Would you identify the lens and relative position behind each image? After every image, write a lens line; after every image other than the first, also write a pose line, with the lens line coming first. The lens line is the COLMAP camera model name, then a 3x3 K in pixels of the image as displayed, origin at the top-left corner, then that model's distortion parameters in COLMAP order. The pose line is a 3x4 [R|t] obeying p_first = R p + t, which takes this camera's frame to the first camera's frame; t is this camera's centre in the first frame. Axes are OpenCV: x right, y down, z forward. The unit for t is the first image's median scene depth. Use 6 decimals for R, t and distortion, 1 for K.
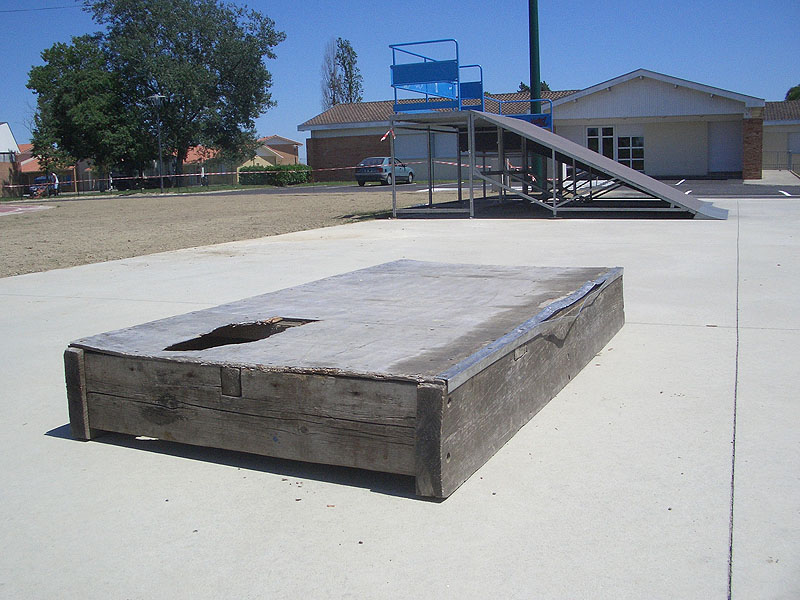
lens RADIAL K [[836.1, 0, 400.0], [0, 836.1, 300.0], [0, 0, 1]] dist [-0.298668, 0.393720]
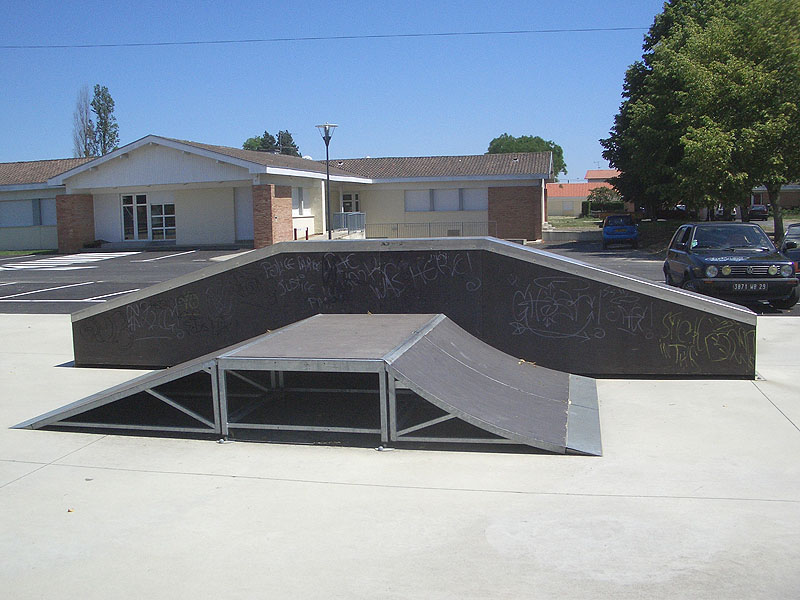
lens RADIAL K [[836.1, 0, 400.0], [0, 836.1, 300.0], [0, 0, 1]] dist [-0.298668, 0.393720]
pose [[0.973386, -0.017361, 0.228512, 0.327700], [0.029669, 0.998281, -0.050540, -0.031724], [-0.227242, 0.055974, 0.972228, 0.011458]]
